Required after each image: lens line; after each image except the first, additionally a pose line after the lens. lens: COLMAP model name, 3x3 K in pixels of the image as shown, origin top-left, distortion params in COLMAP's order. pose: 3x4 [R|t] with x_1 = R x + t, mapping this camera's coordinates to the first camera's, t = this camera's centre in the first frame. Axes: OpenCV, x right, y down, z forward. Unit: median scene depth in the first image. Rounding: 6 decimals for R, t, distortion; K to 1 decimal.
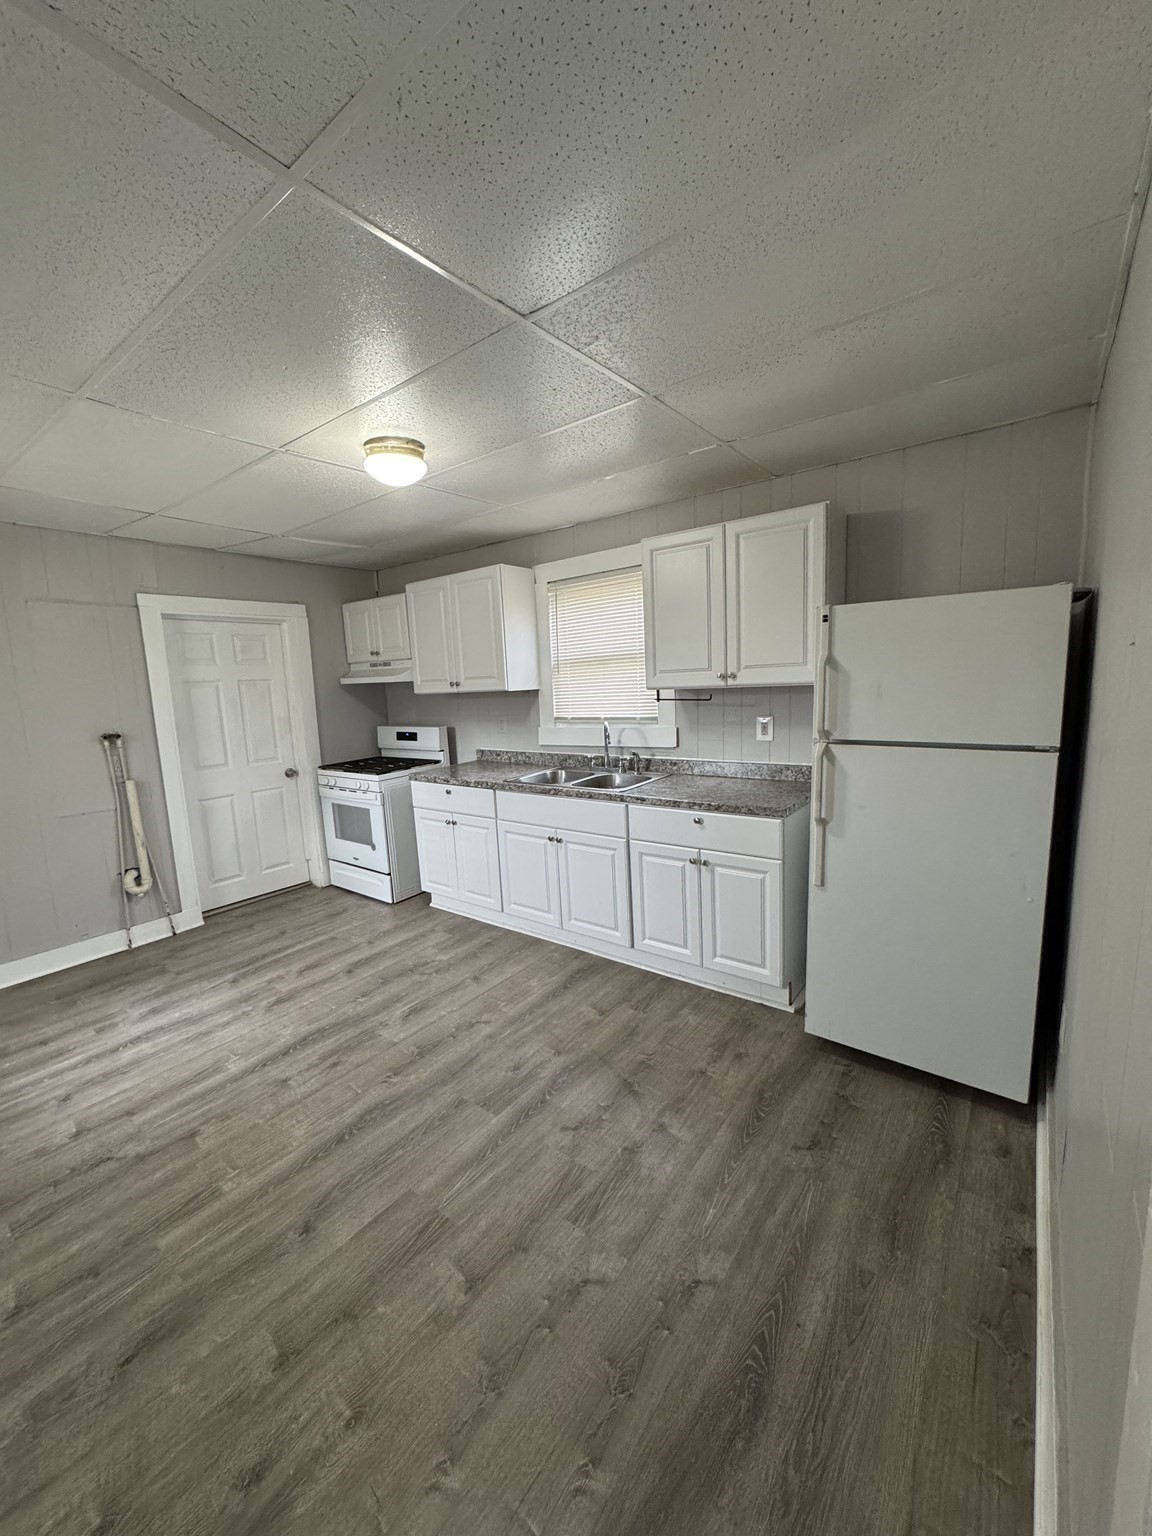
lens RADIAL K [[611.0, 0, 576.7], [0, 611.0, 770.8], [0, 0, 1]] dist [-0.002710, 0.000459]
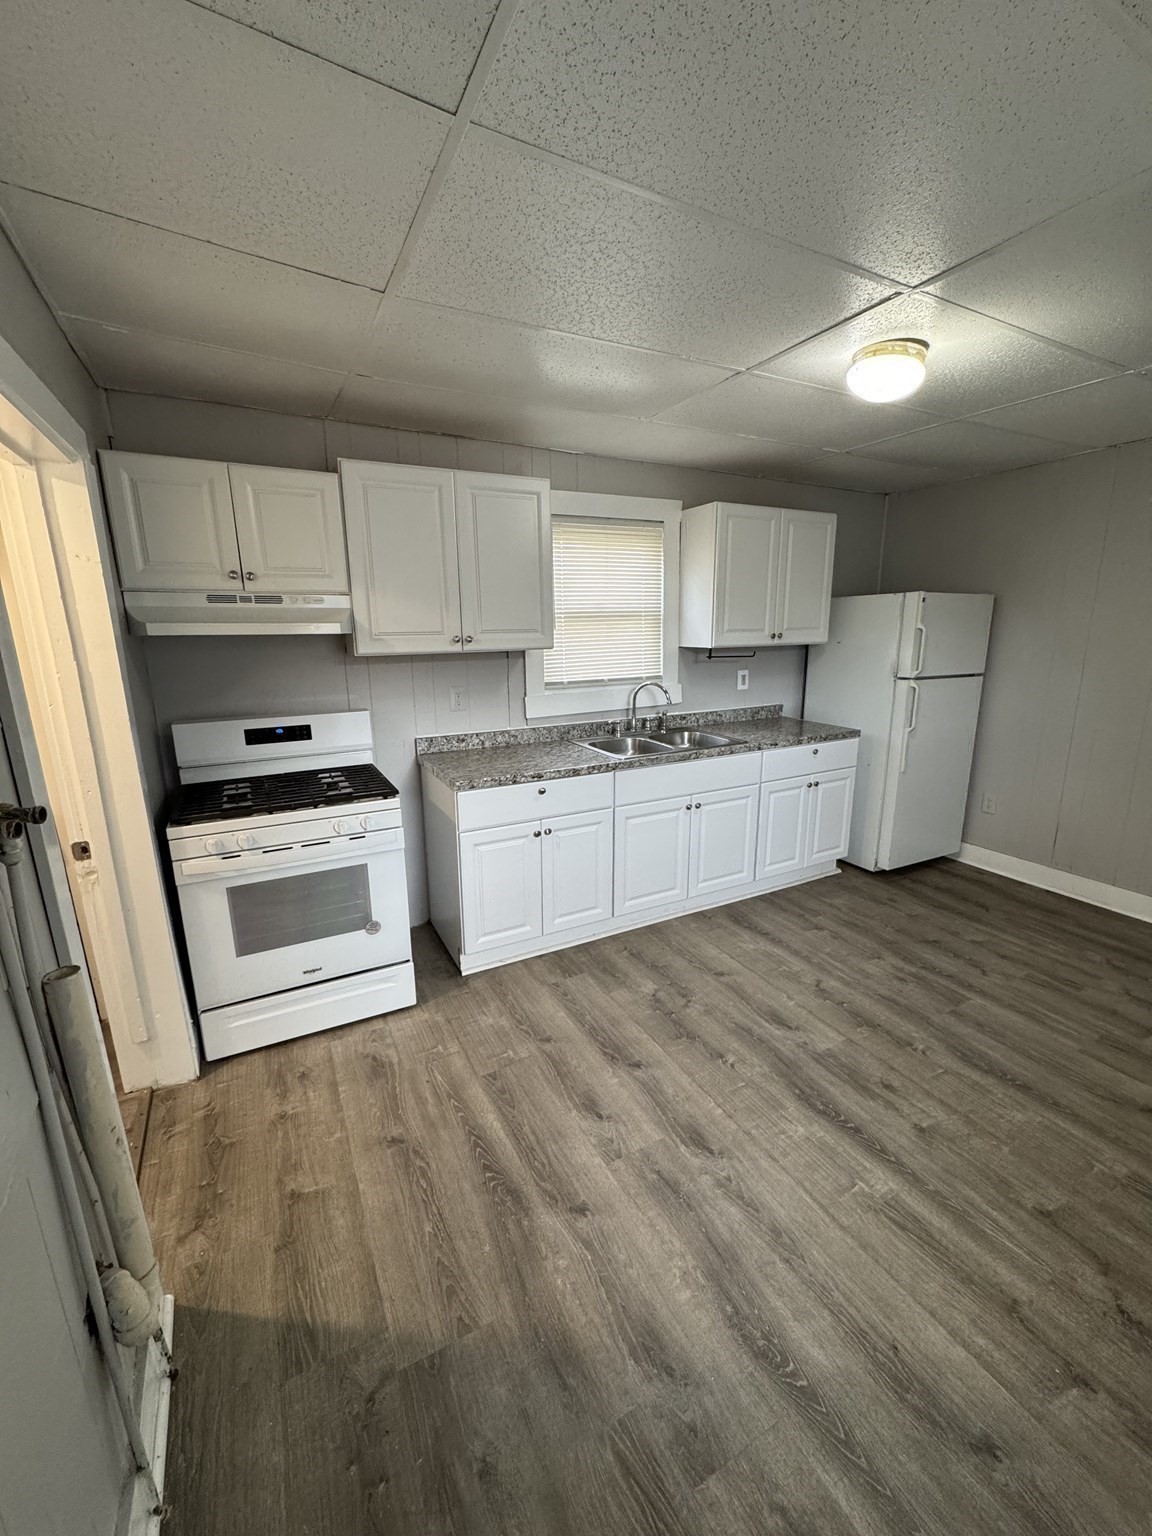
lens RADIAL K [[611.0, 0, 581.1], [0, 611.0, 768.5], [0, 0, 1]] dist [-0.002710, 0.000459]
pose [[0.423386, -0.166245, 0.890566, -1.131095], [0.130740, 0.983941, 0.121520, -0.099217], [-0.896466, 0.064983, 0.438321, 0.884878]]
